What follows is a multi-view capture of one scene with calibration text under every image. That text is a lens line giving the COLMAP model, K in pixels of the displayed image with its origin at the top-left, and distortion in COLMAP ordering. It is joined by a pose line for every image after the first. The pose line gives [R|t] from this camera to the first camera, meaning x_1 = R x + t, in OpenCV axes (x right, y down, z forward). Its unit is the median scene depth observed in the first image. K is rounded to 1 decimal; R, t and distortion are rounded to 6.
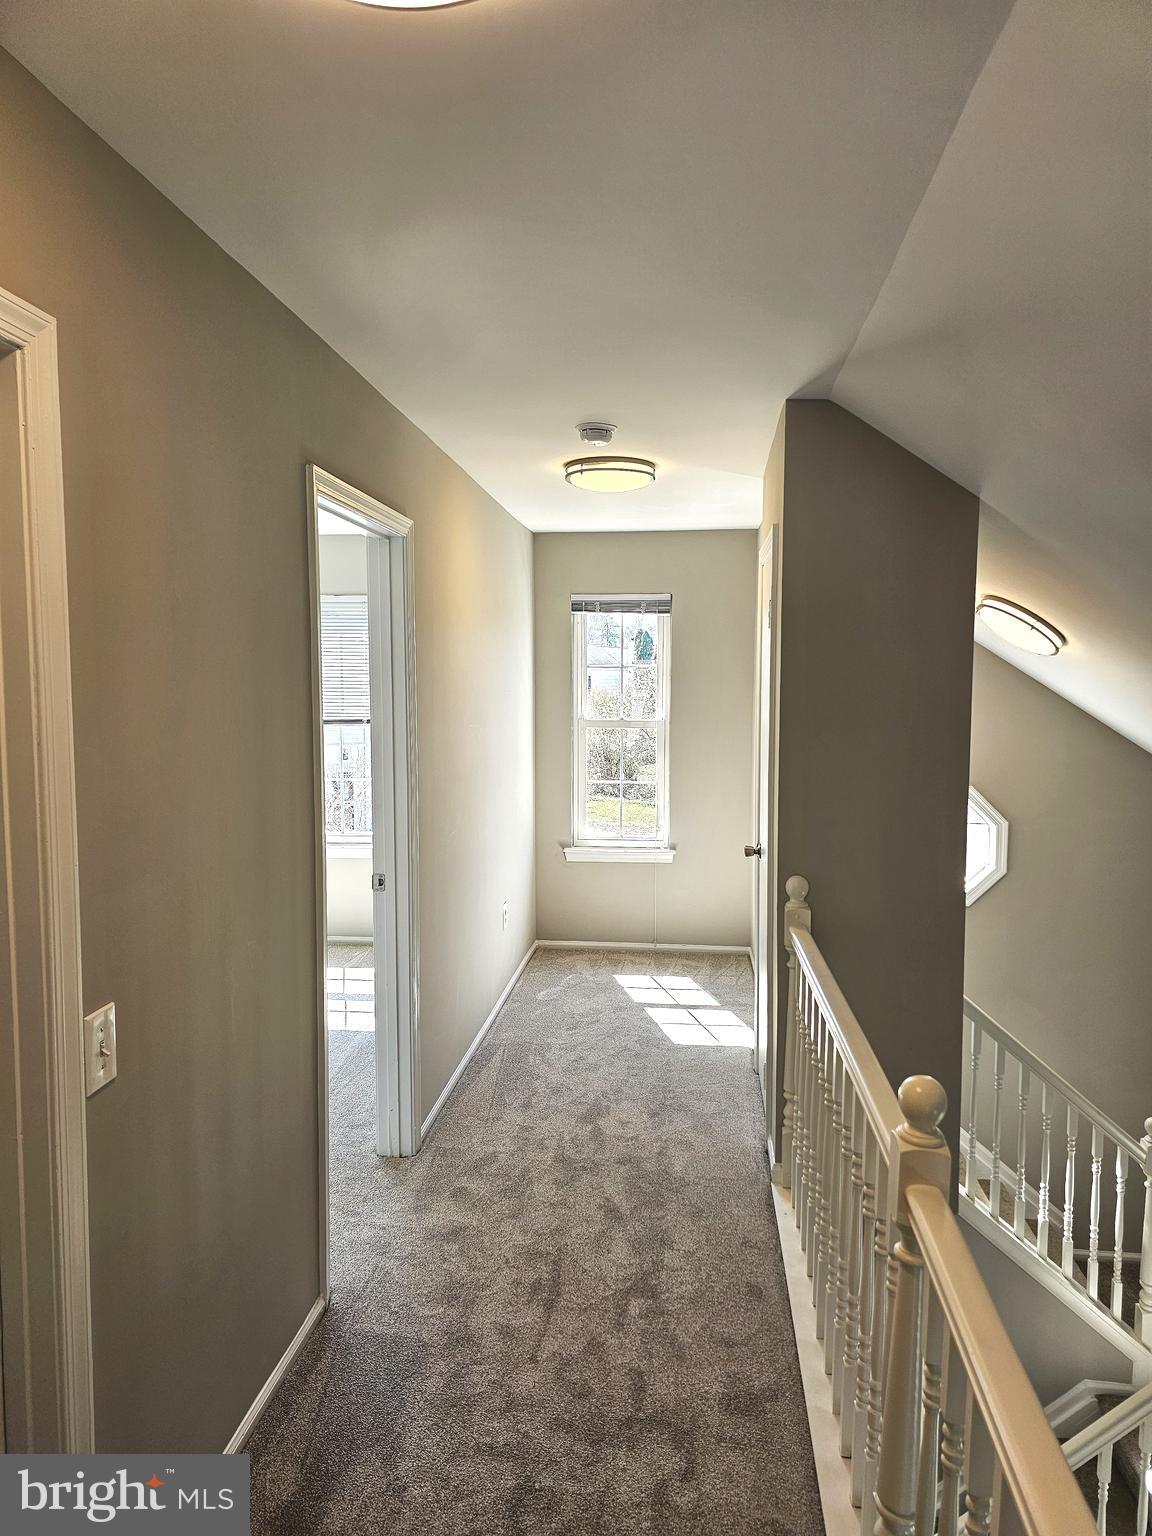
lens RADIAL K [[1020.4, 0, 579.9], [0, 1020.4, 762.0], [0, 0, 1]] dist [0.074113, -0.064960]
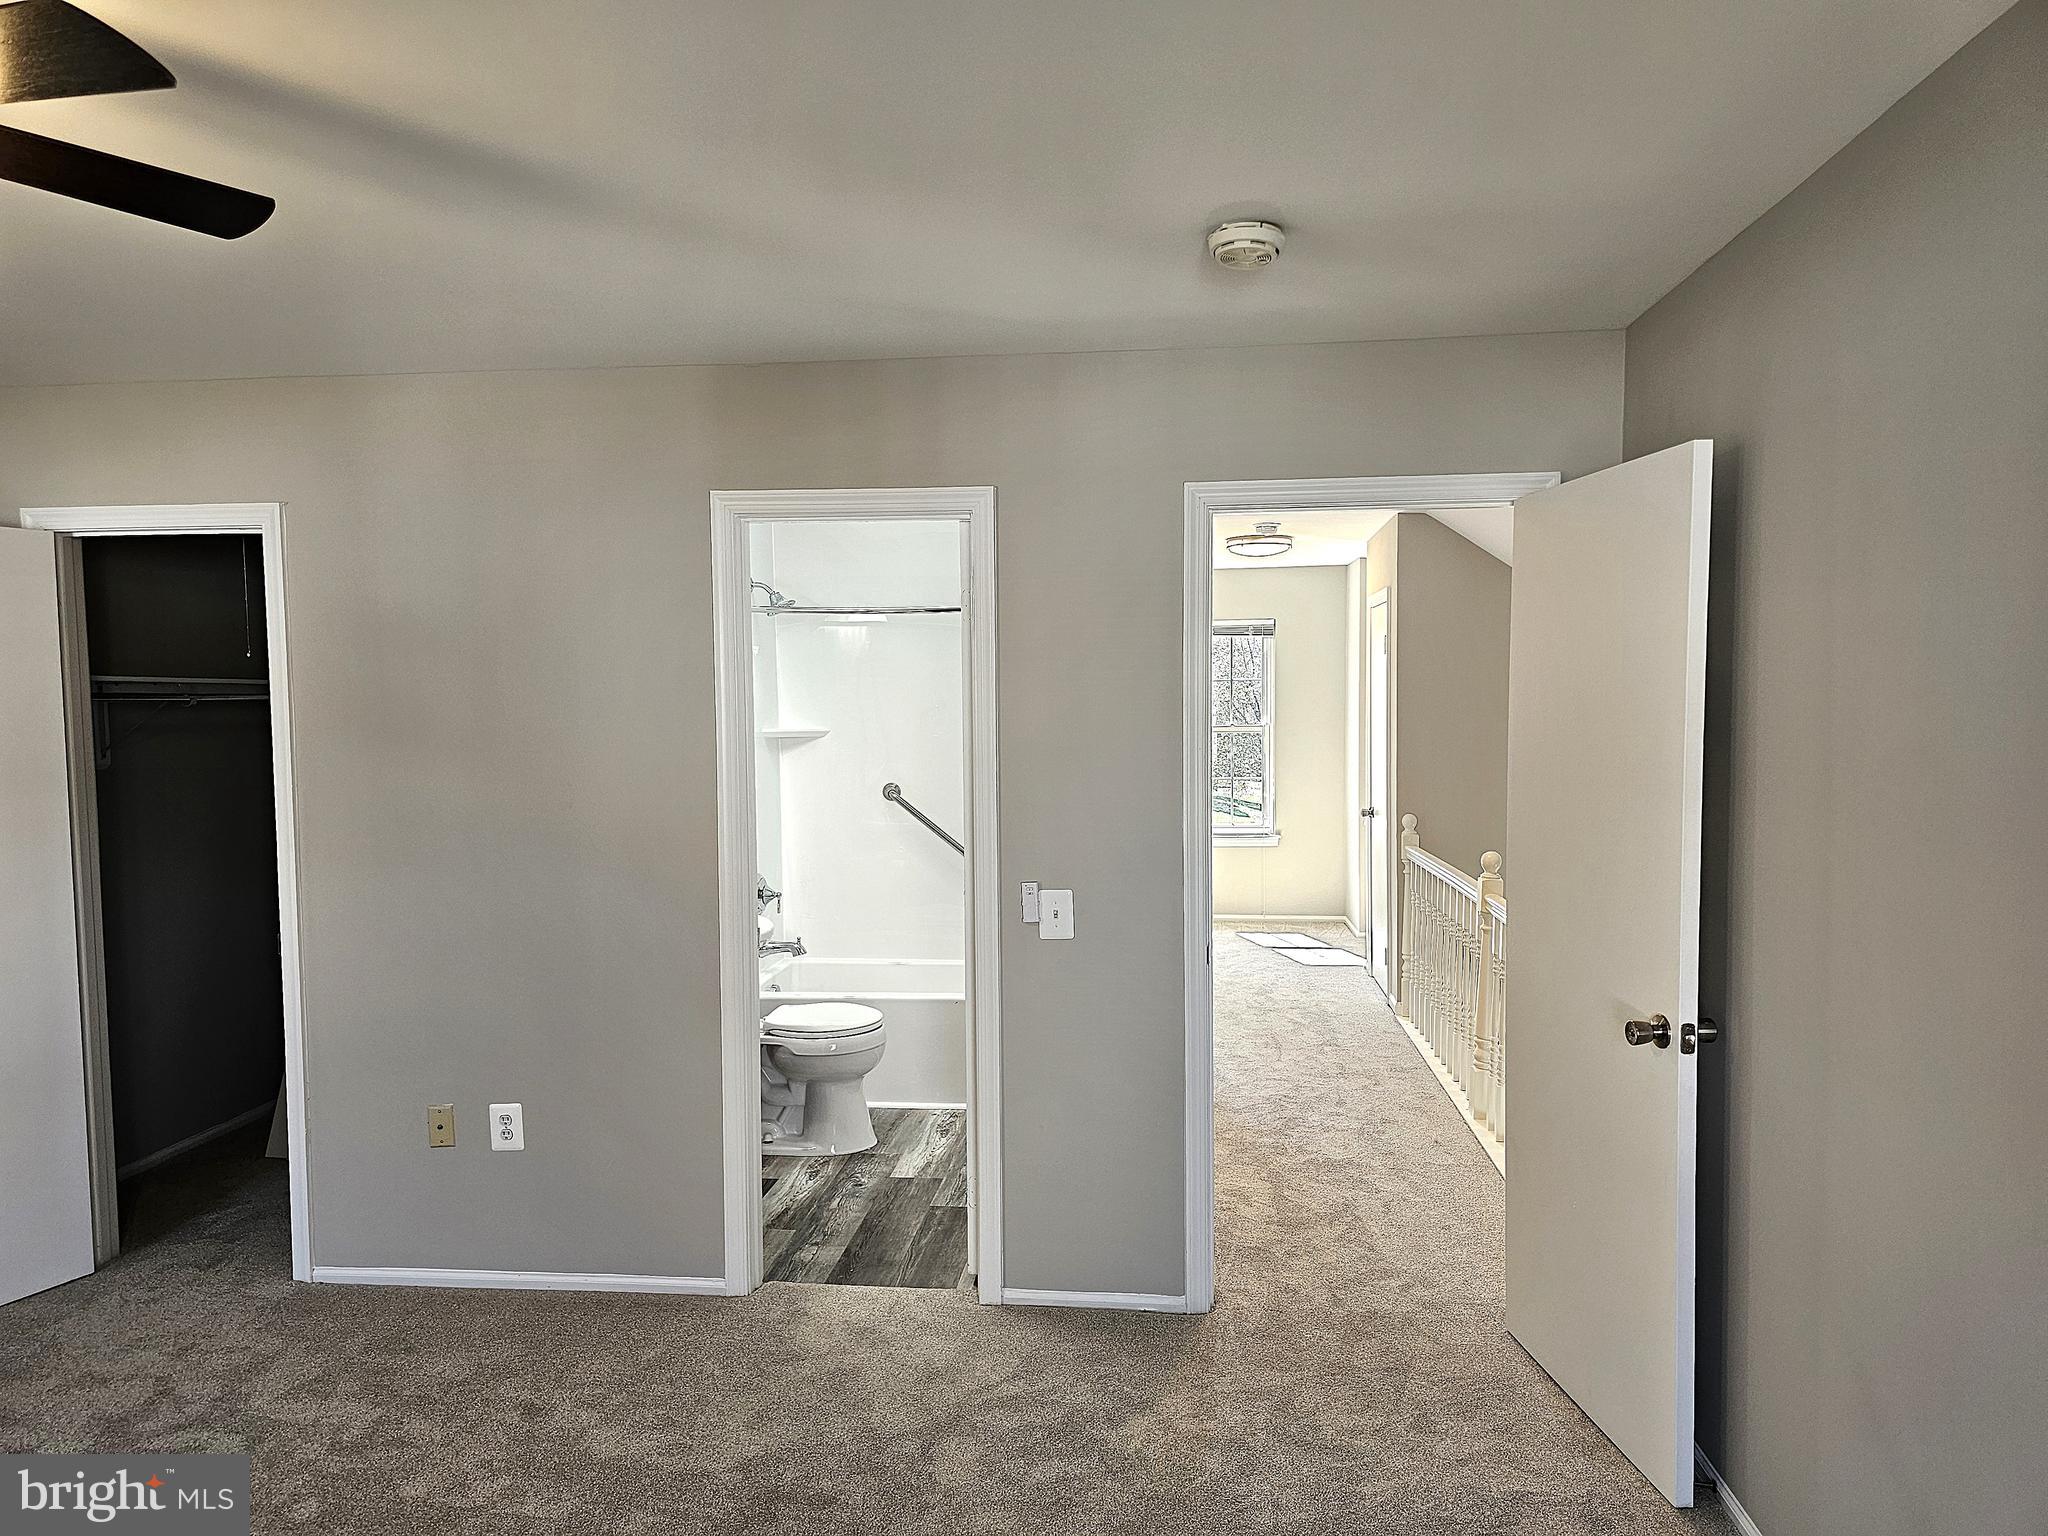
lens RADIAL K [[1360.5, 0, 1014.6], [0, 1360.5, 772.4], [0, 0, 1]] dist [0.074113, -0.064960]
pose [[0.999857, -0.012463, -0.011469, -0.360042], [0.012154, 0.999572, -0.026608, 0.095462], [0.011796, 0.026465, 0.999580, -1.077067]]
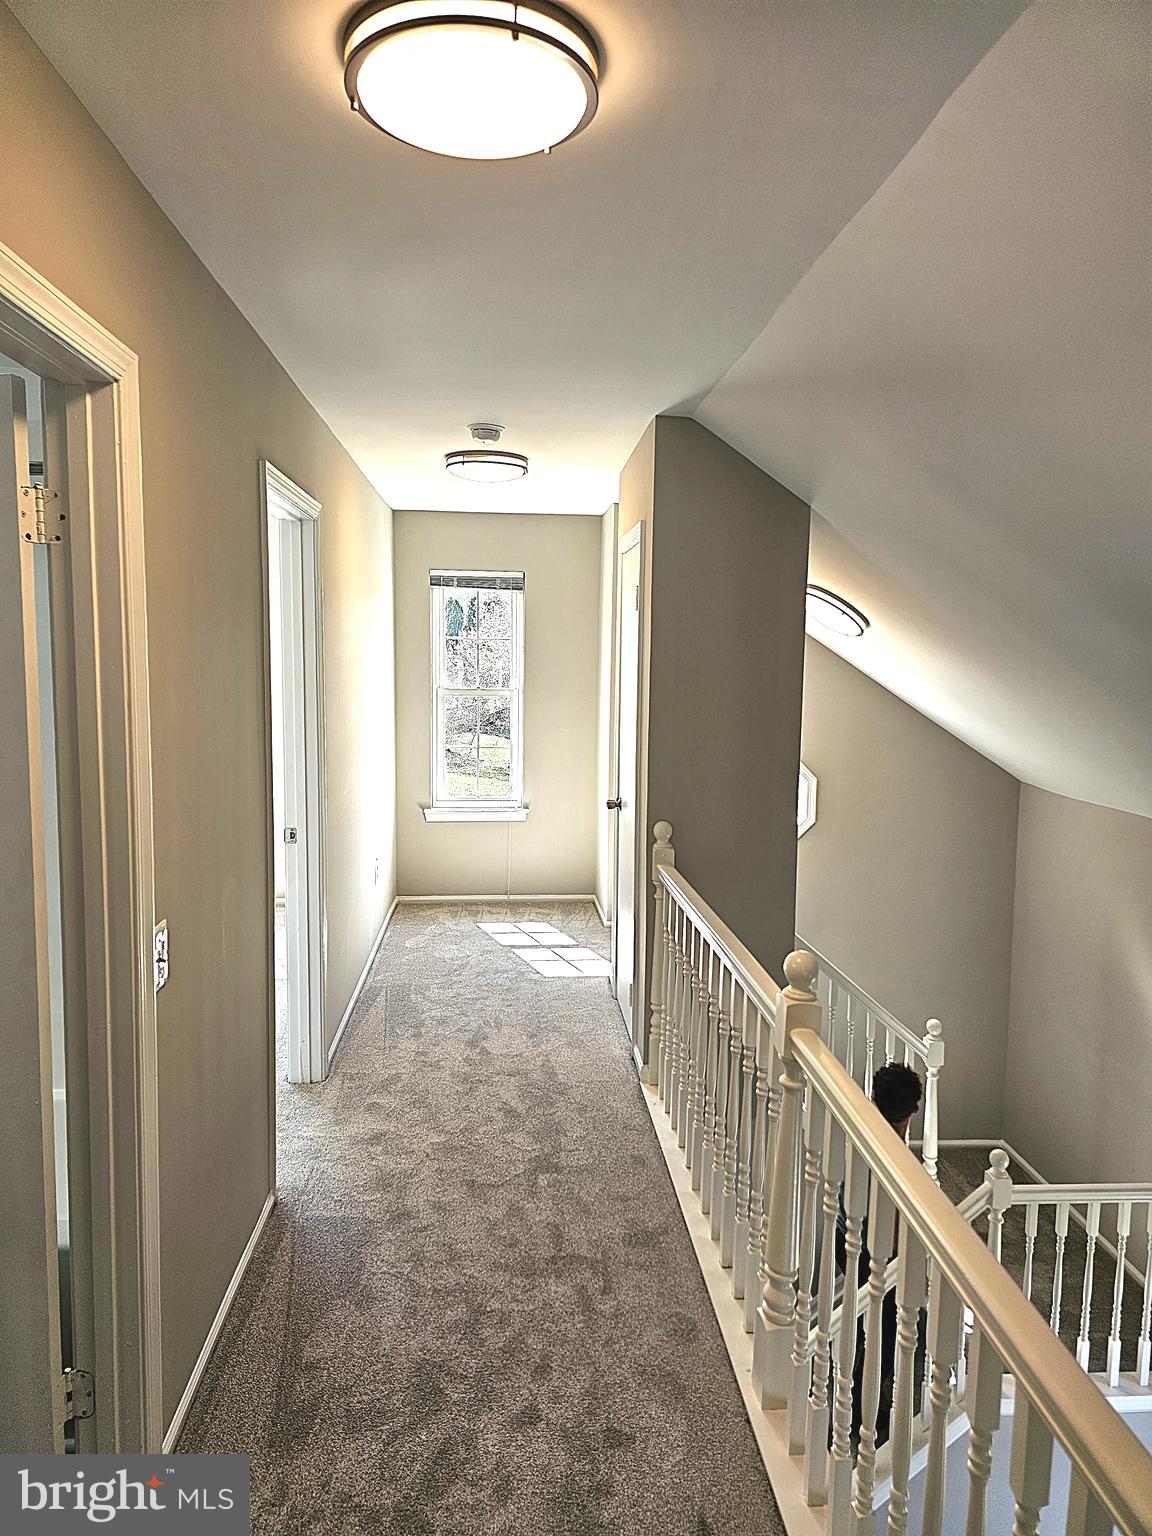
lens RADIAL K [[1020.4, 0, 560.8], [0, 1020.4, 748.7], [0, 0, 1]] dist [0.074113, -0.064960]
pose [[0.985211, -0.005138, 0.171270, -0.104360], [0.002257, 0.999853, 0.017016, 0.007323], [-0.171332, -0.016378, 0.985077, -0.135567]]
